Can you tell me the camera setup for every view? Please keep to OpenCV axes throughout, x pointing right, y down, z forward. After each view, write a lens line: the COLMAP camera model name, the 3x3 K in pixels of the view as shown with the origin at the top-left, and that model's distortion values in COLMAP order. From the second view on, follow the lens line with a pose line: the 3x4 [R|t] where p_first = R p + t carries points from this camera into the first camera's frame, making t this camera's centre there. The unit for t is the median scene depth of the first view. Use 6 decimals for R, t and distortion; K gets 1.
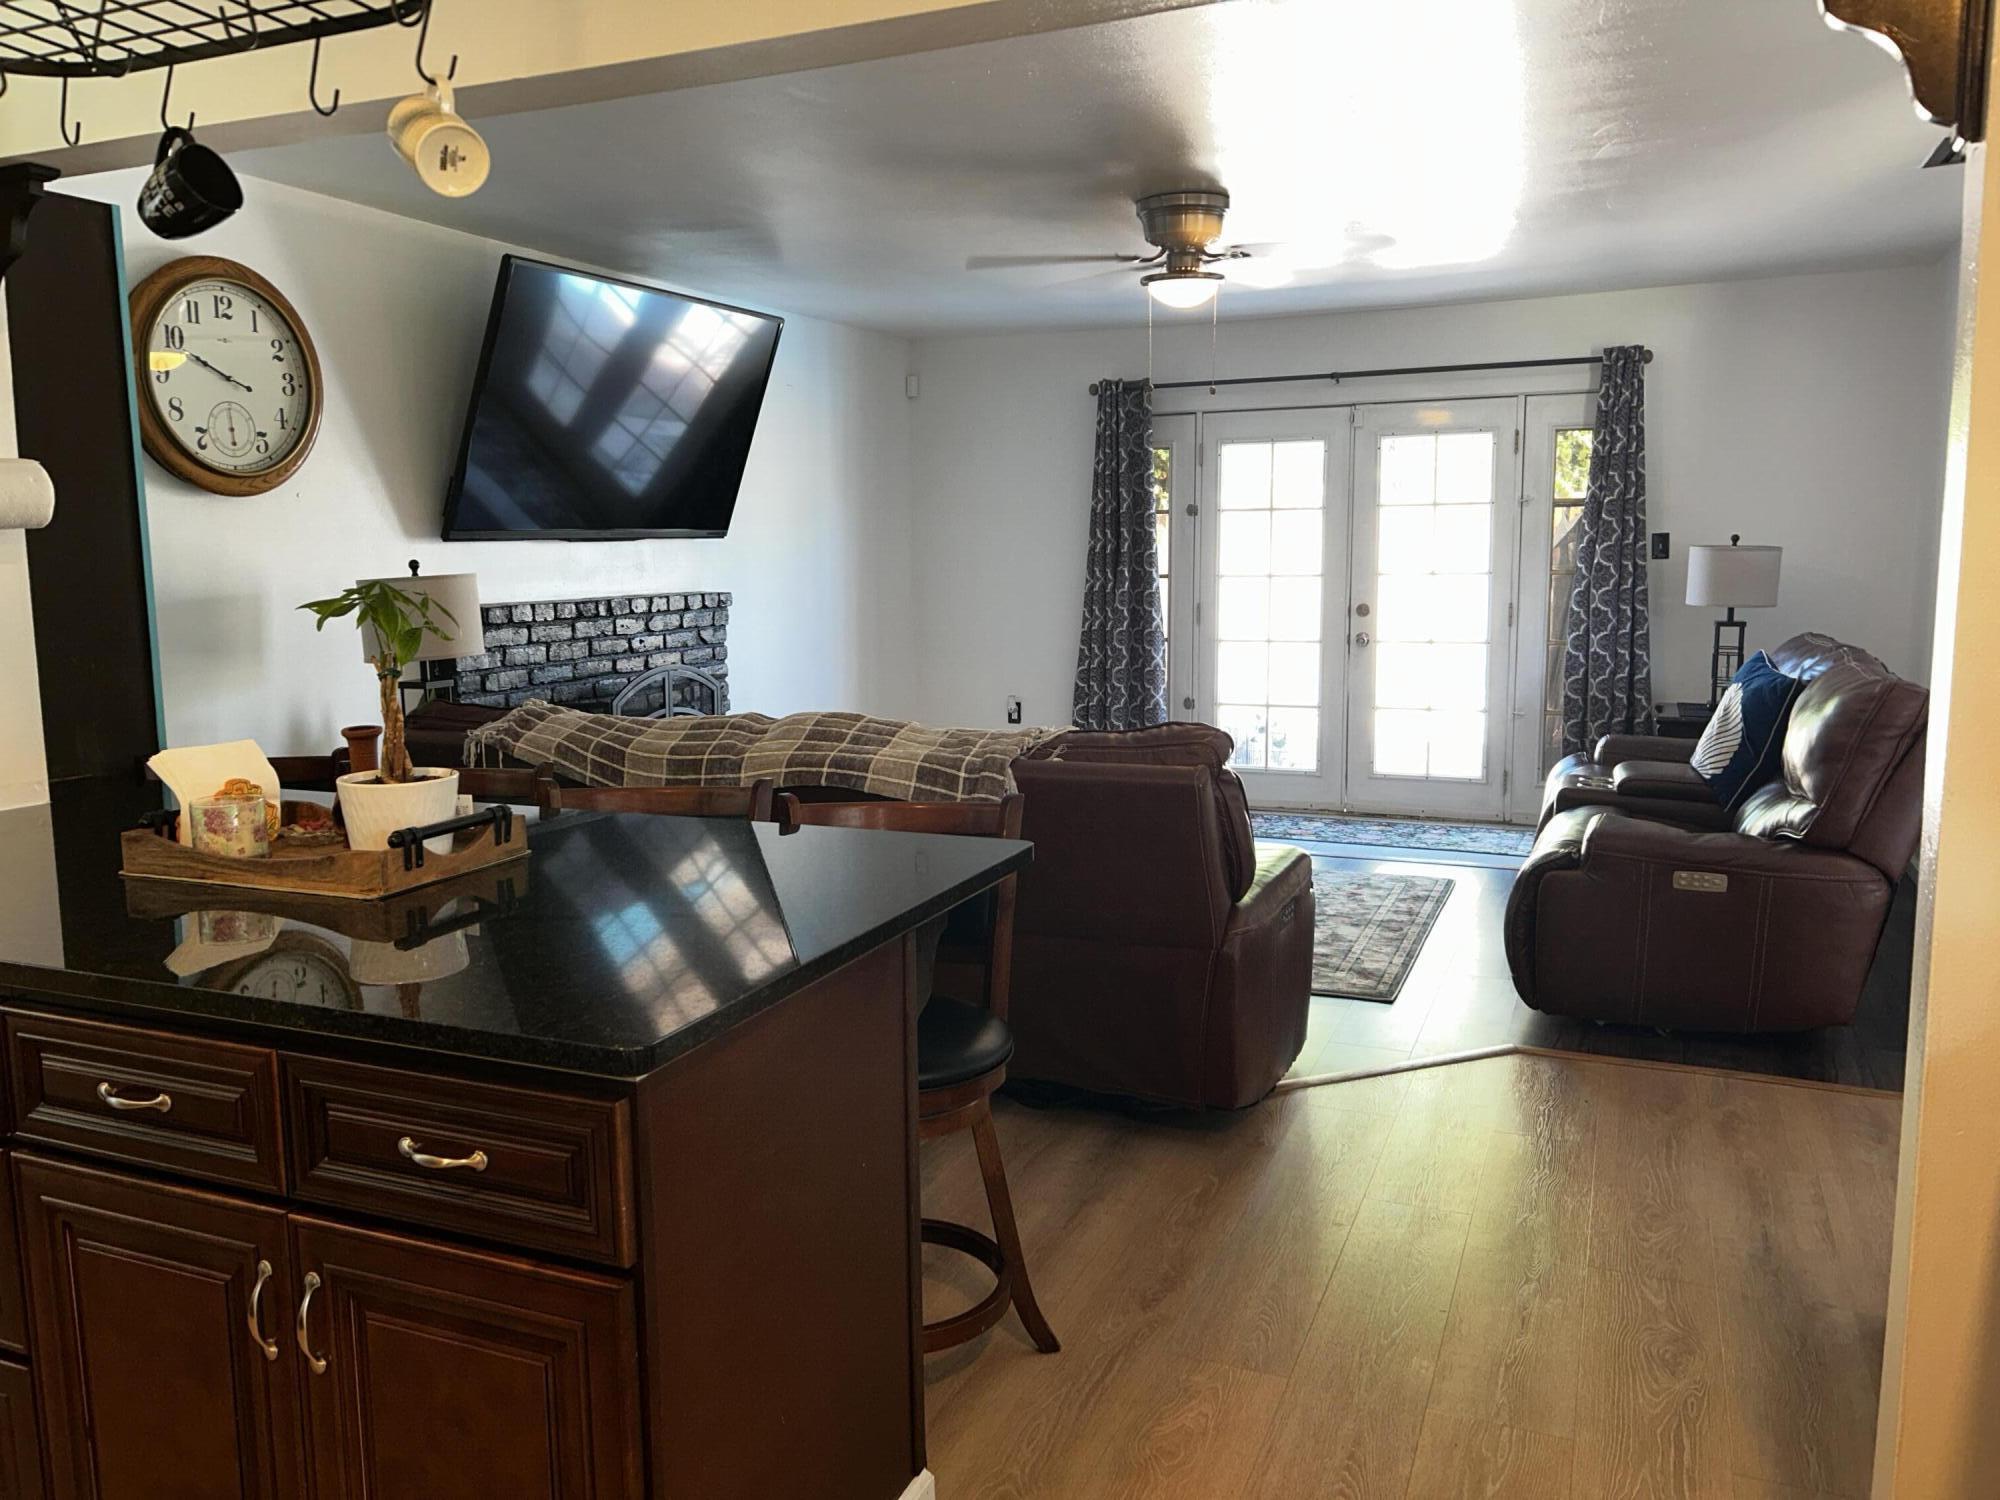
lens RADIAL K [[1483.3, 0, 989.4], [0, 1483.3, 753.6], [0, 0, 1]] dist [0.060304, -0.084901]
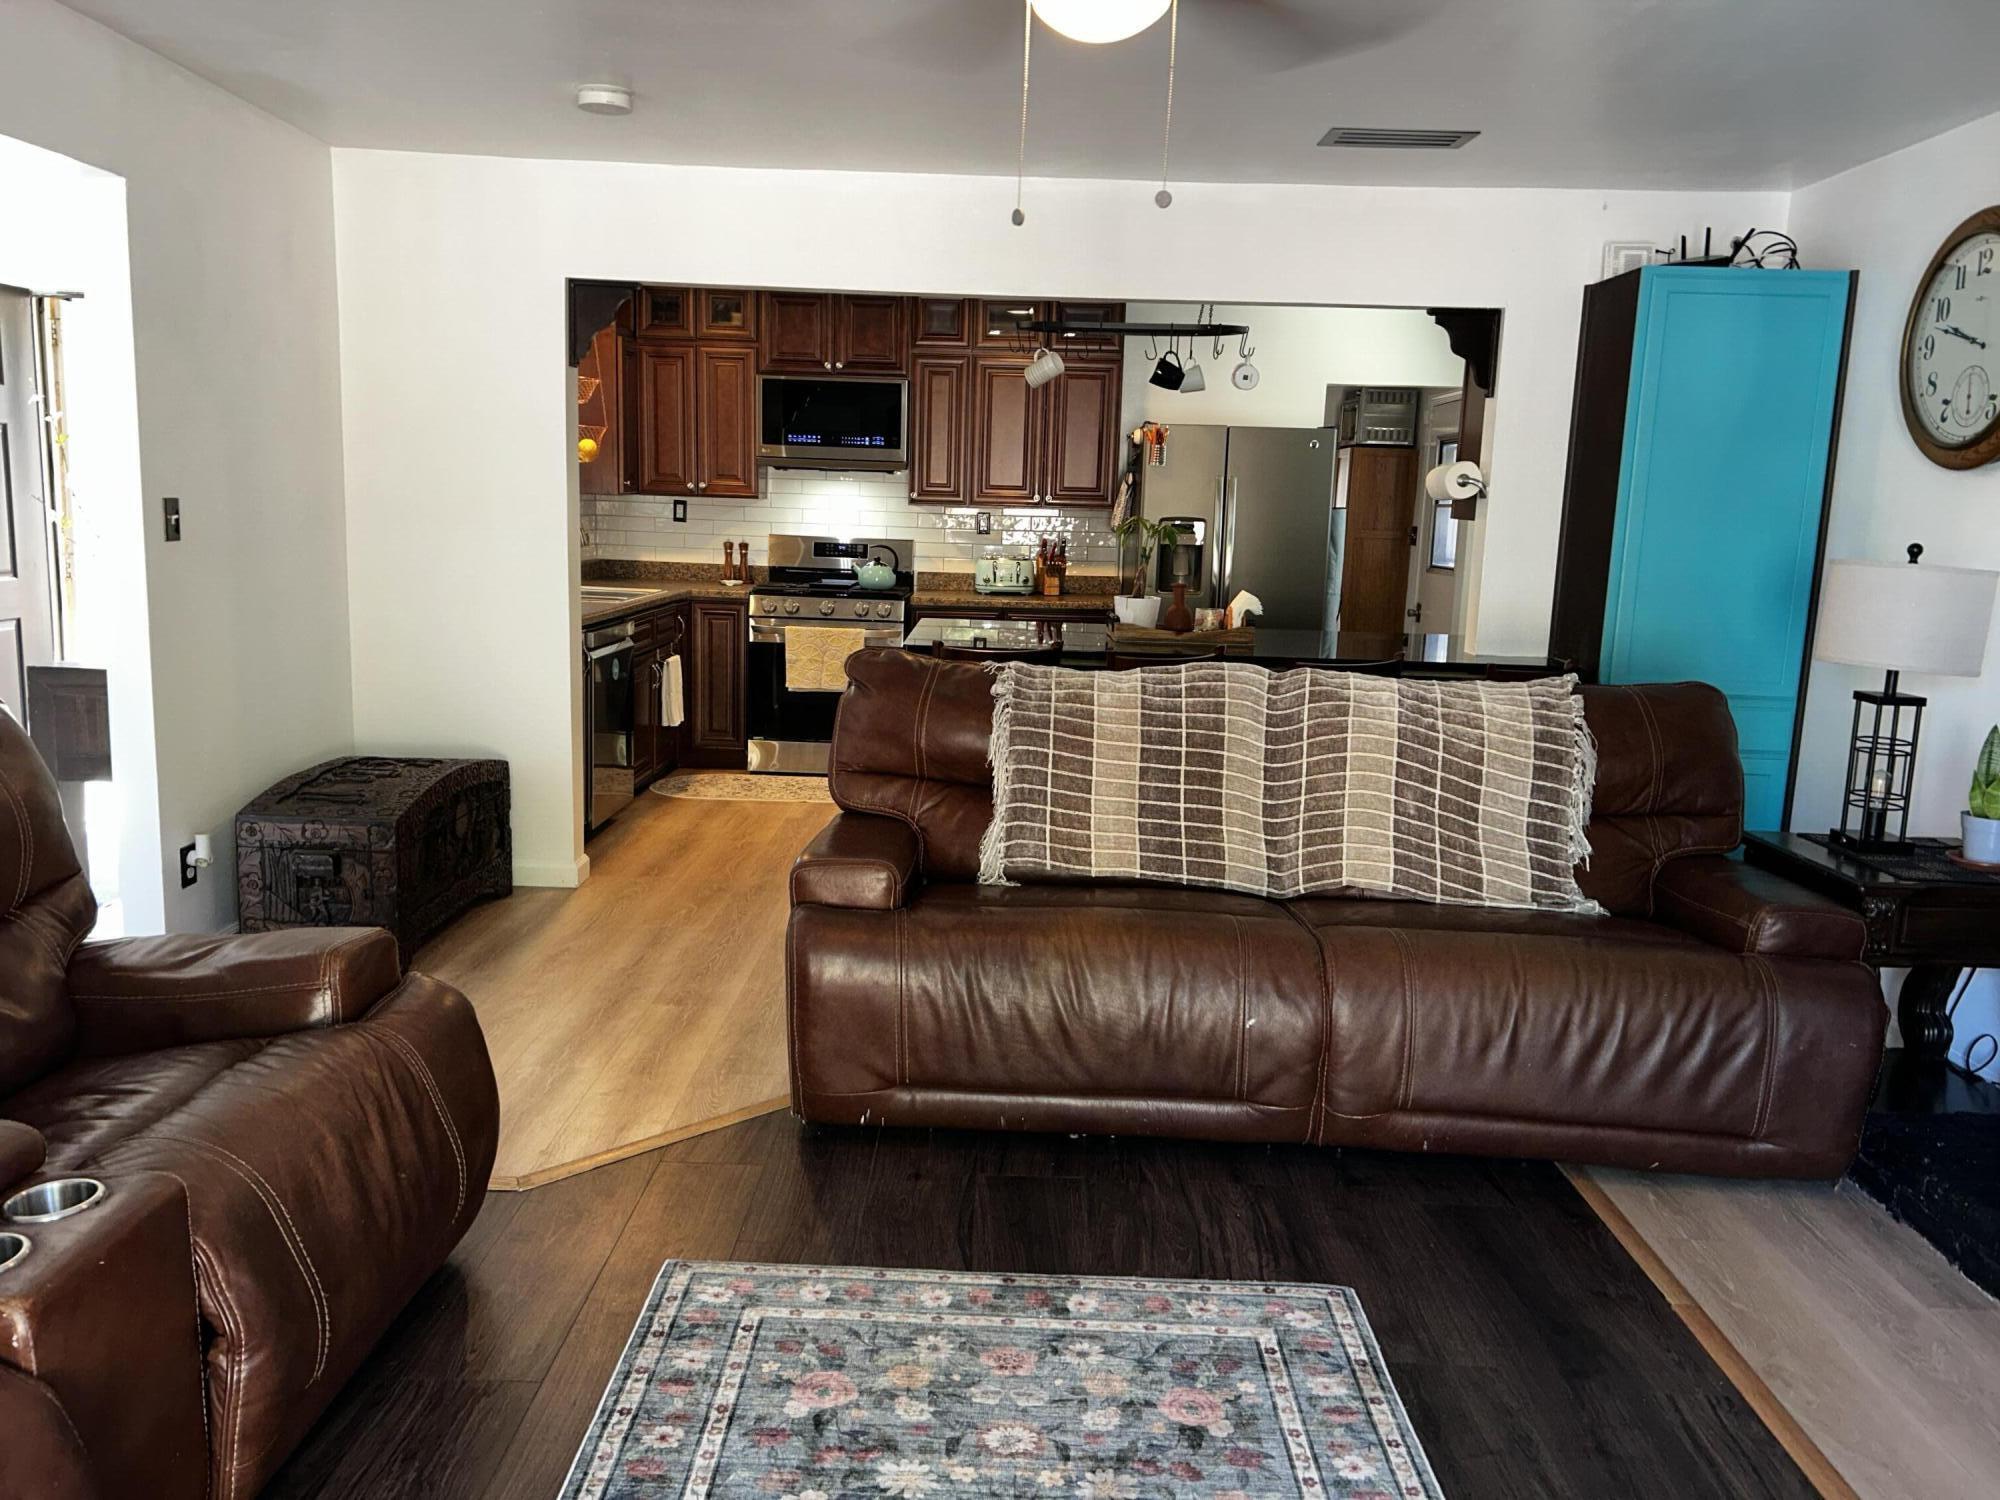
lens RADIAL K [[1483.3, 0, 989.4], [0, 1483.3, 753.6], [0, 0, 1]] dist [0.060304, -0.084901]
pose [[-0.923647, 0.046628, -0.380398, 0.226159], [-0.076737, 0.949970, 0.302769, -0.136547], [0.375484, 0.308842, -0.873858, 0.931055]]
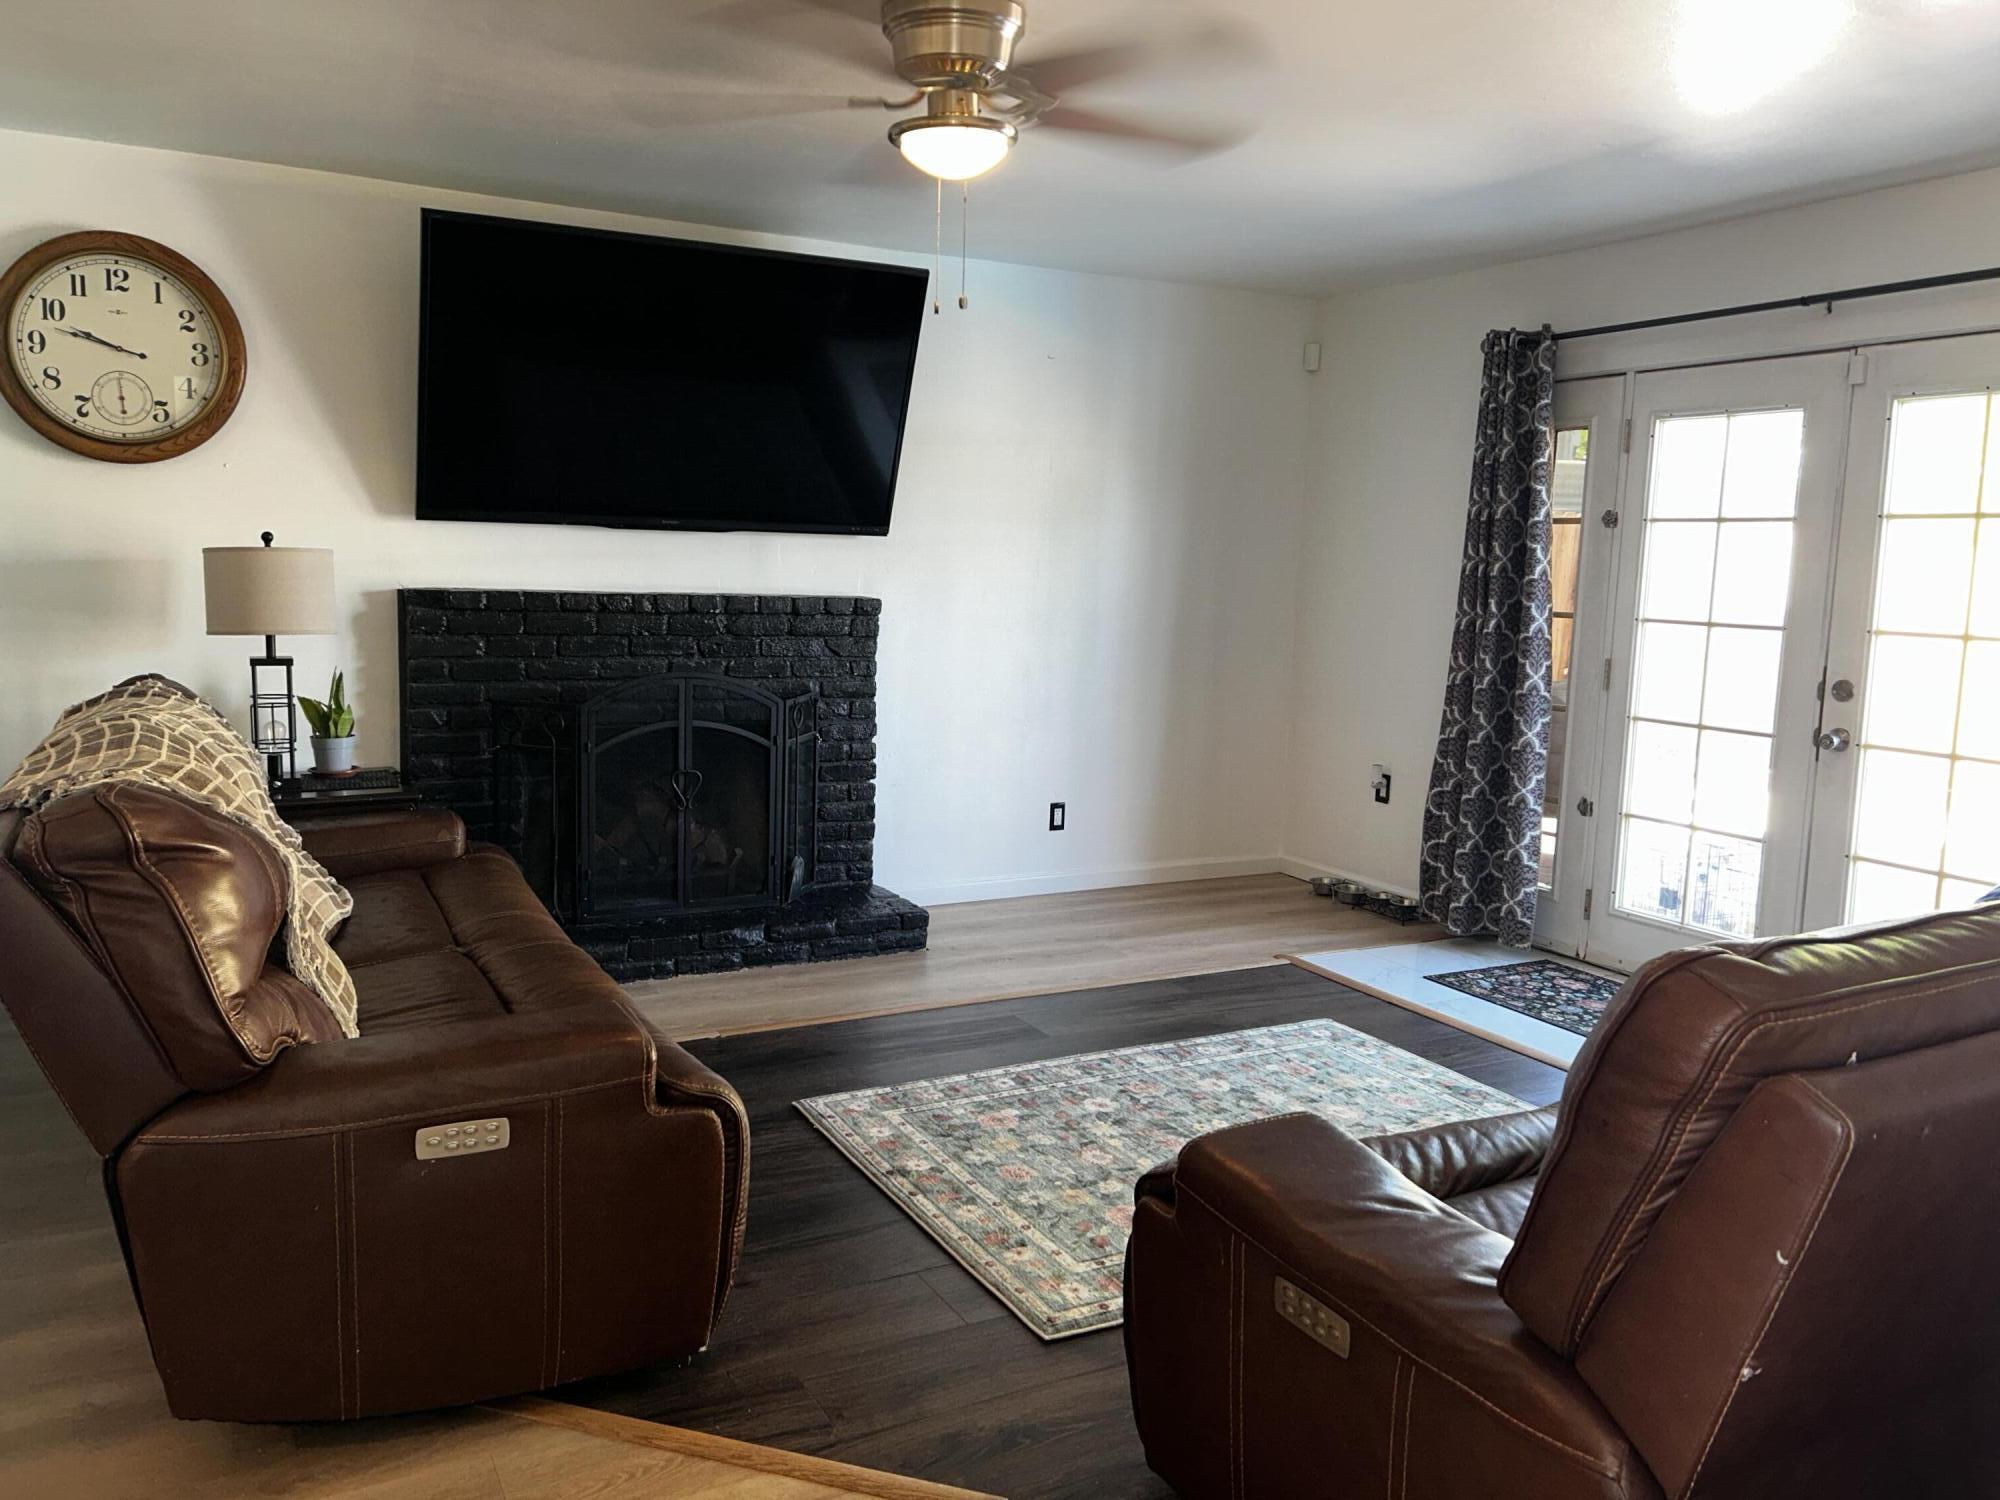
lens RADIAL K [[1487.7, 0, 1000.0], [0, 1487.7, 750.0], [0, 0, 1]] dist [0.000055, -0.000905]
pose [[0.782253, 0.114633, -0.612323, 0.354647], [-0.127236, 0.991604, 0.023093, -0.043612], [0.609829, 0.059845, 0.790270, 0.326422]]
